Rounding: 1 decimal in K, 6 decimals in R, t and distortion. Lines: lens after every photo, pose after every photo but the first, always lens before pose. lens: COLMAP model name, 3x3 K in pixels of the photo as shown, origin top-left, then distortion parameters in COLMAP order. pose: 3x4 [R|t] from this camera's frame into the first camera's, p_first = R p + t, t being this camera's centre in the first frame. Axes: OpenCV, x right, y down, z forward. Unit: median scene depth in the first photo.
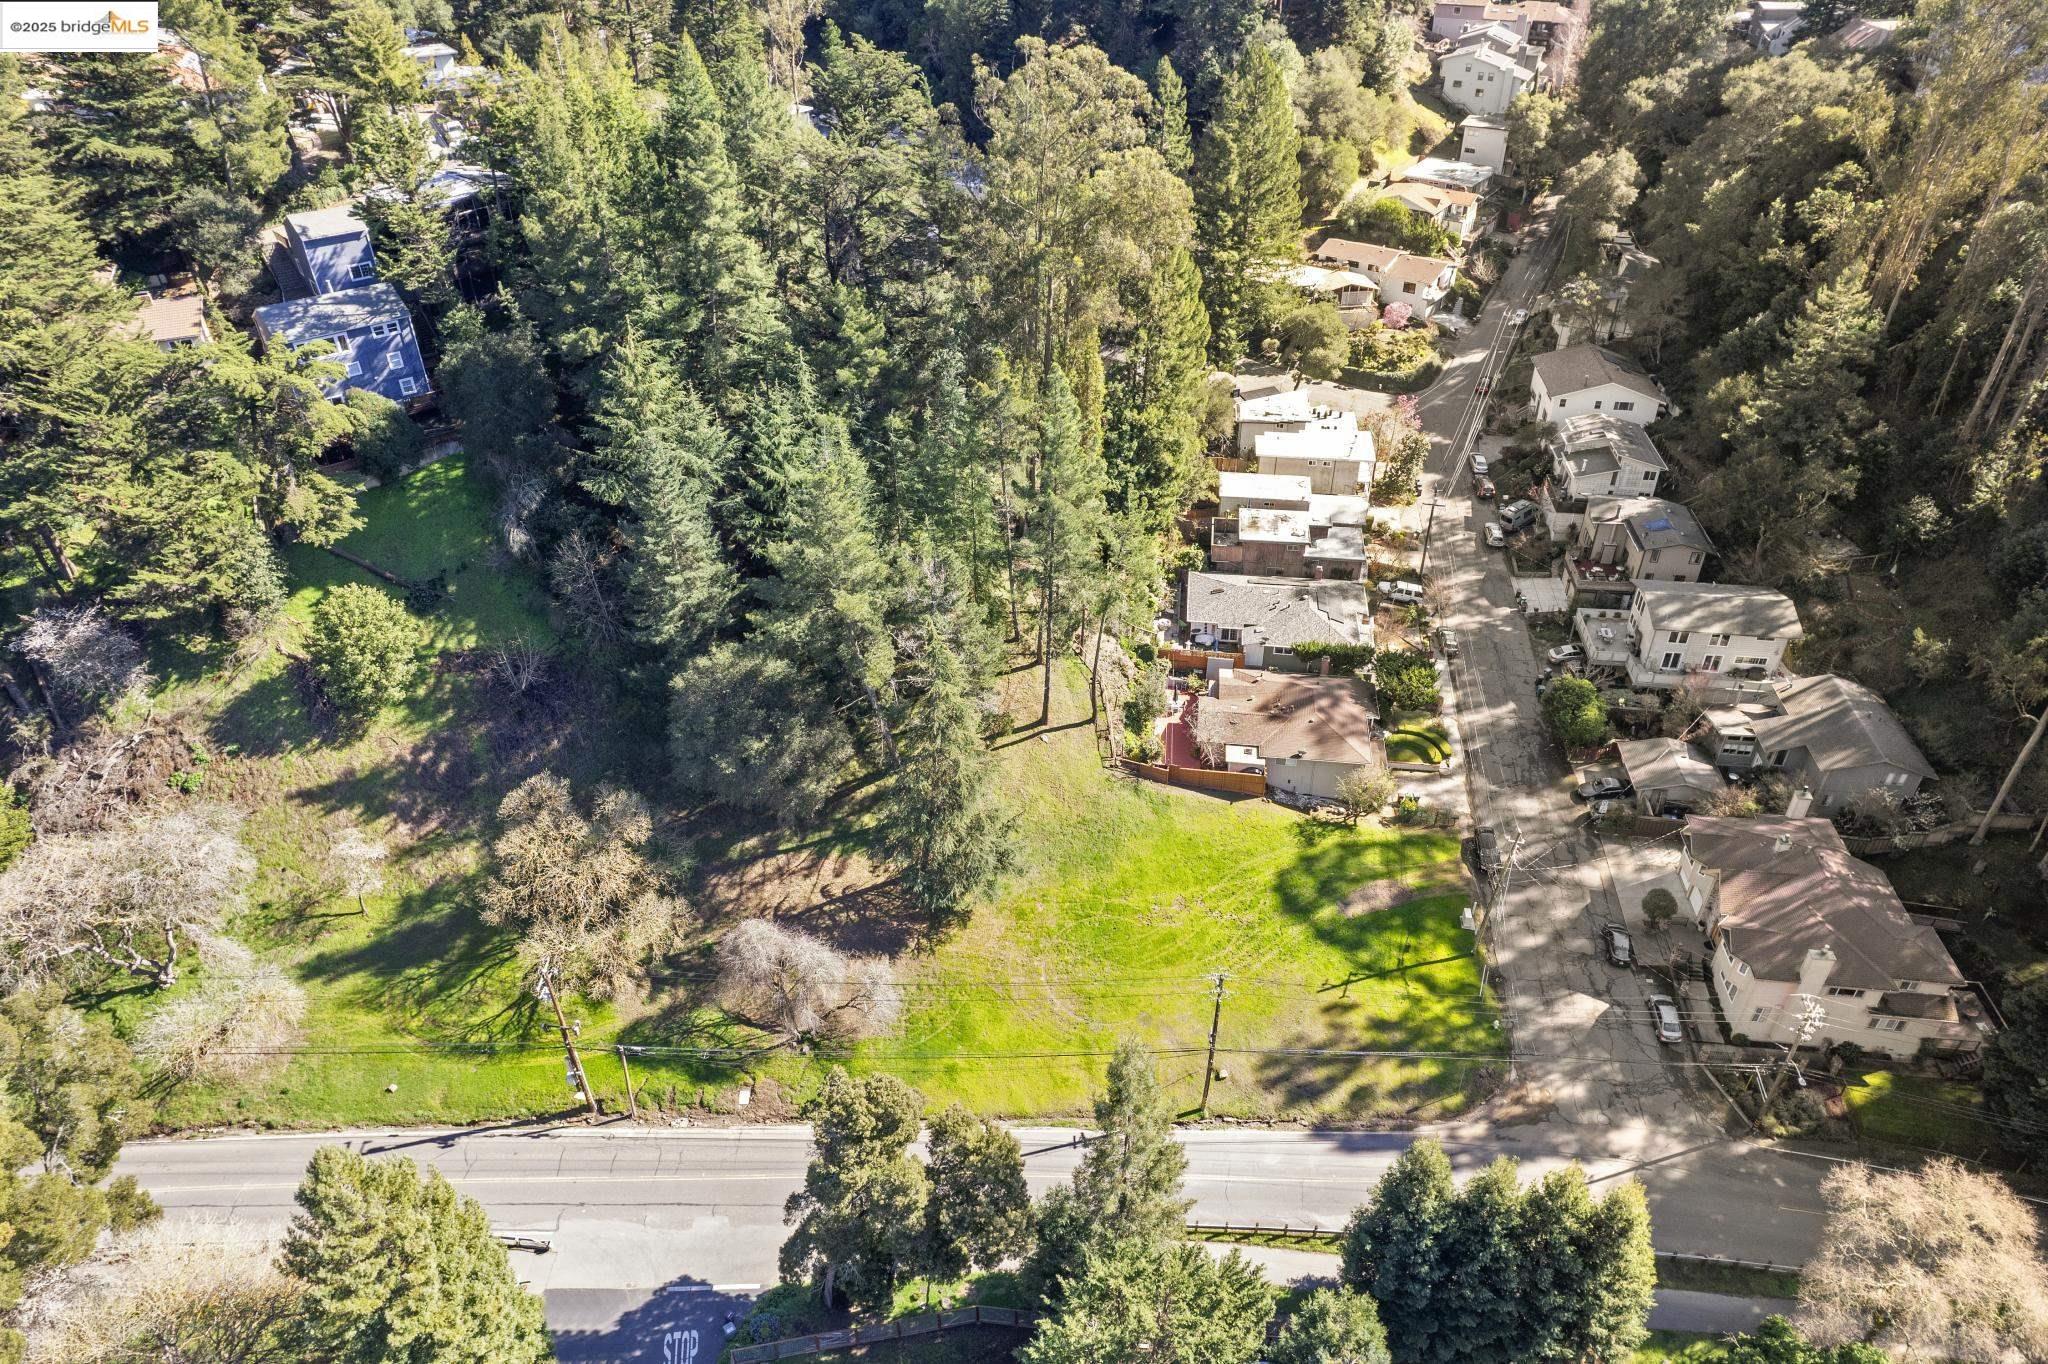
lens RADIAL K [[1326.9, 0, 1044.7], [0, 1326.9, 708.7], [0, 0, 1]] dist [-0.076031, 0.070343]
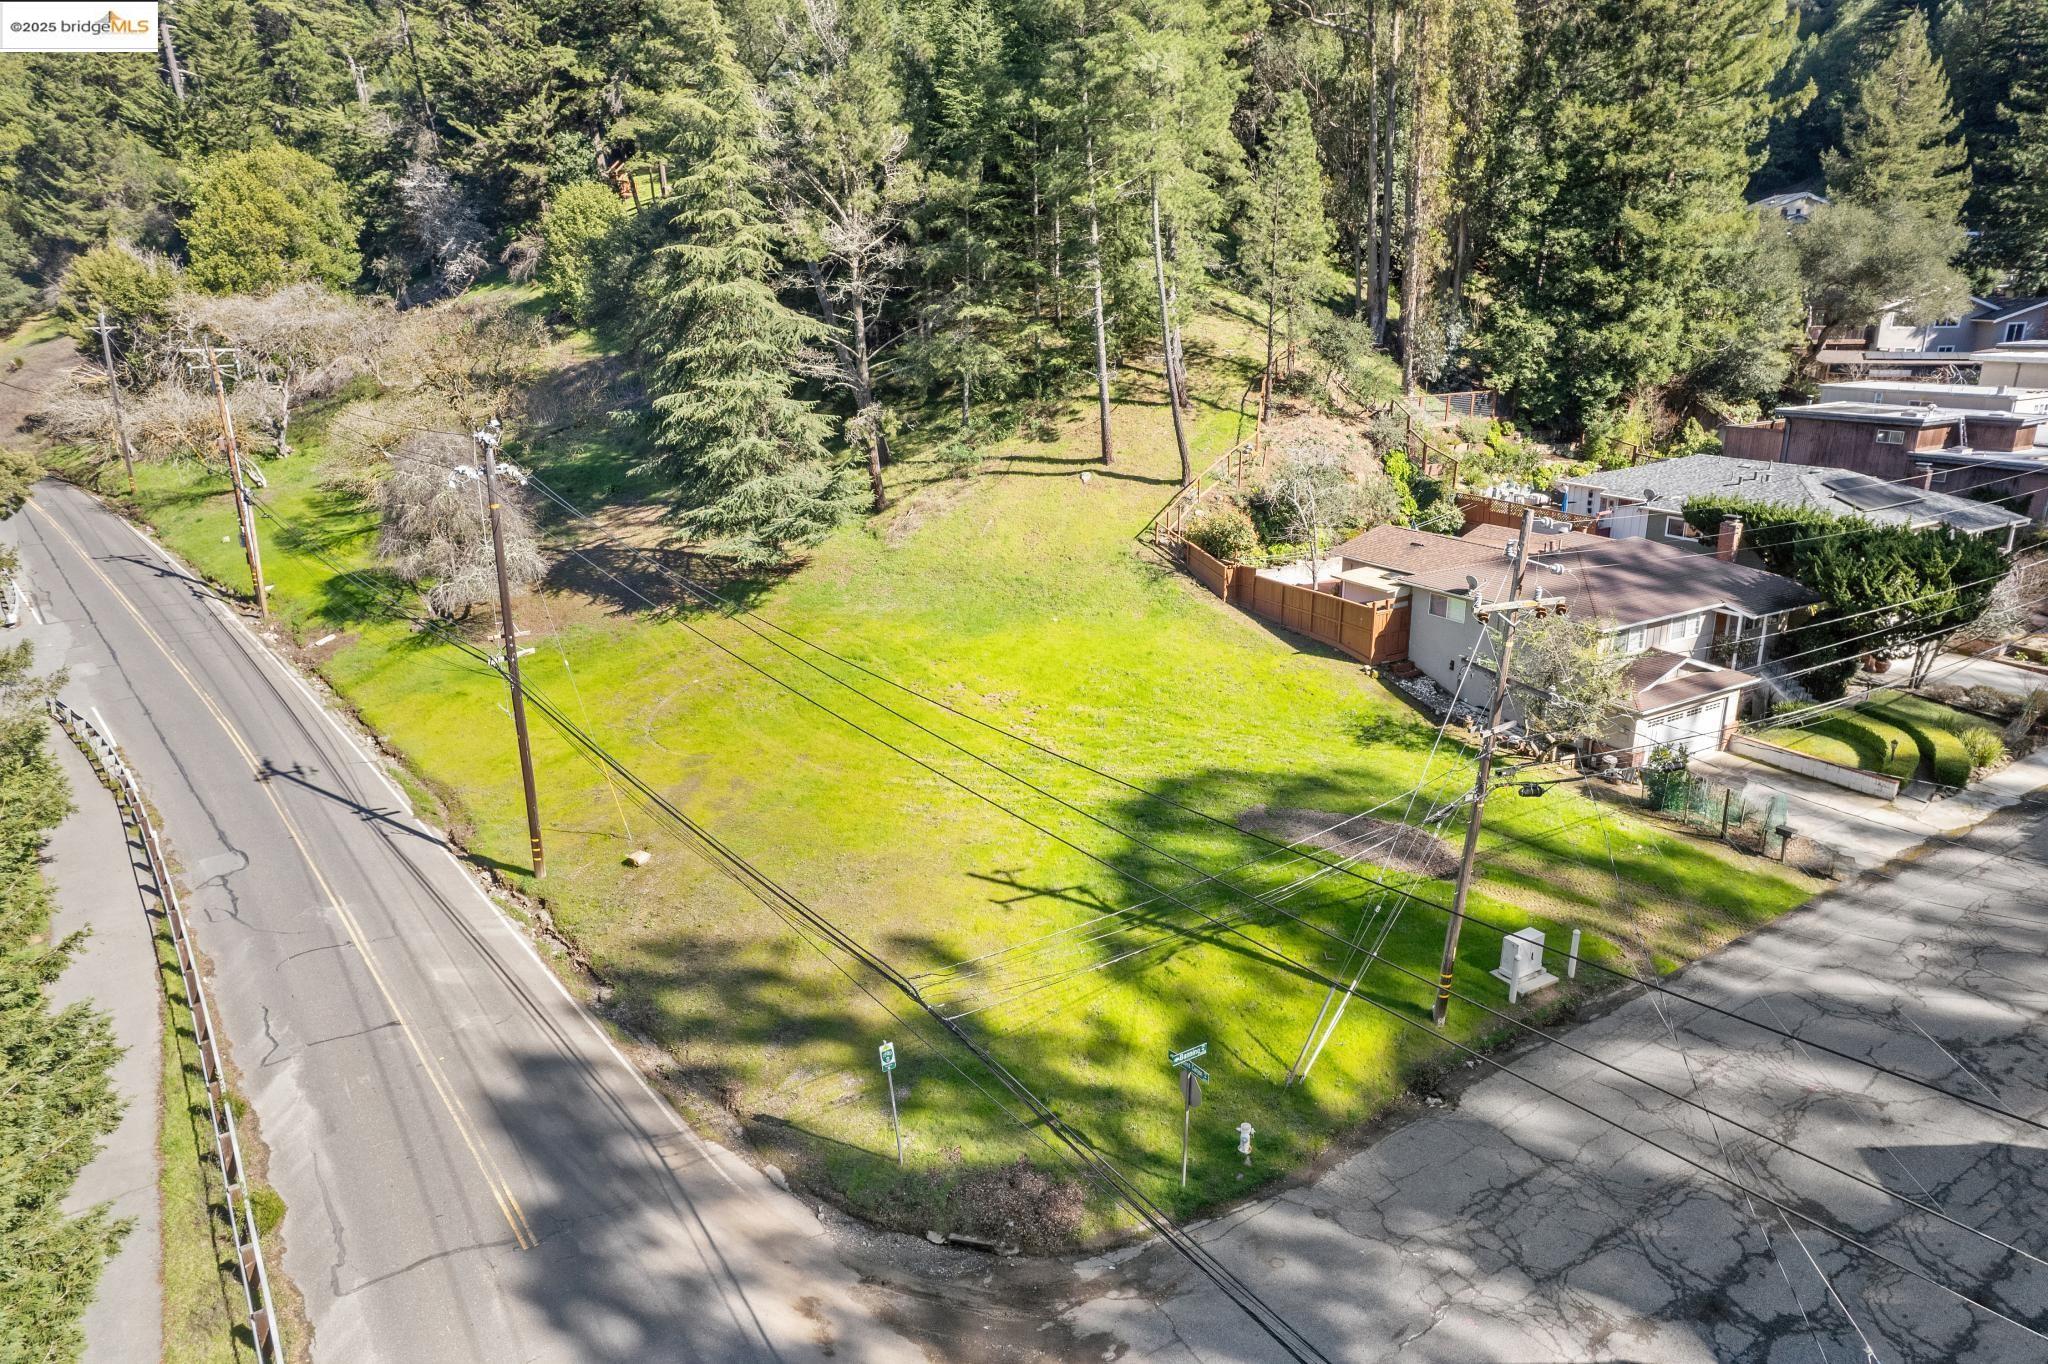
lens RADIAL K [[1326.9, 0, 1039.2], [0, 1326.9, 708.8], [0, 0, 1]] dist [-0.076031, 0.070343]
pose [[0.620932, 0.230096, -0.749332, 0.475420], [-0.459220, 0.881504, -0.109850, 0.197194], [0.635264, 0.412318, 0.653019, 0.691623]]
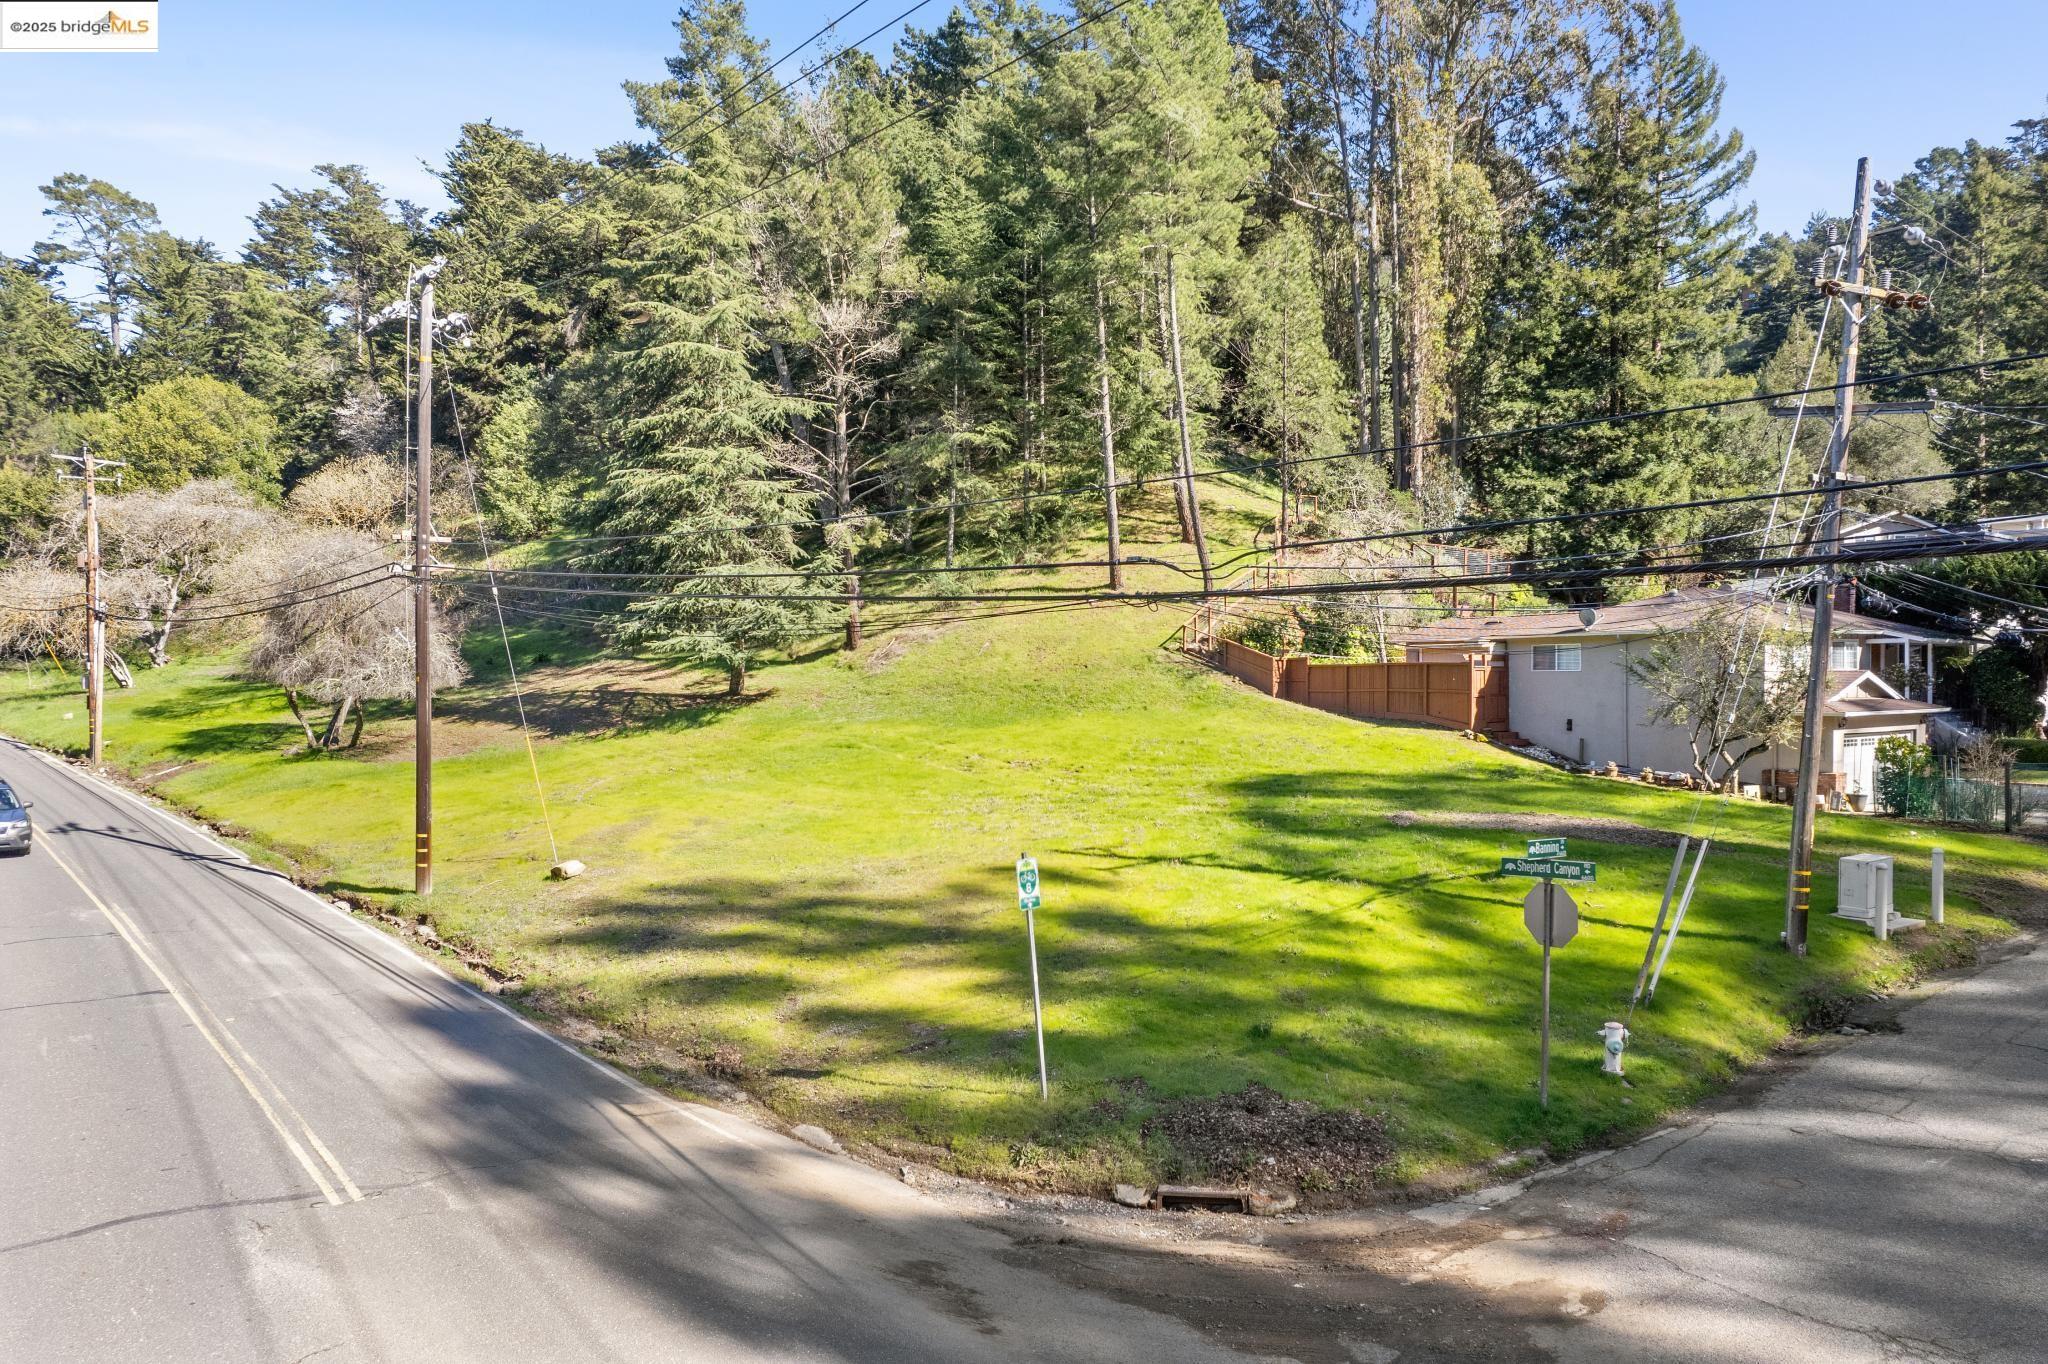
lens RADIAL K [[1326.9, 0, 1038.7], [0, 1326.9, 696.5], [0, 0, 1]] dist [-0.076031, 0.070343]
pose [[0.675680, -0.000474, -0.737195, 0.391364], [-0.436714, 0.805387, -0.400790, 0.285135], [0.593917, 0.592749, 0.543977, 0.775092]]
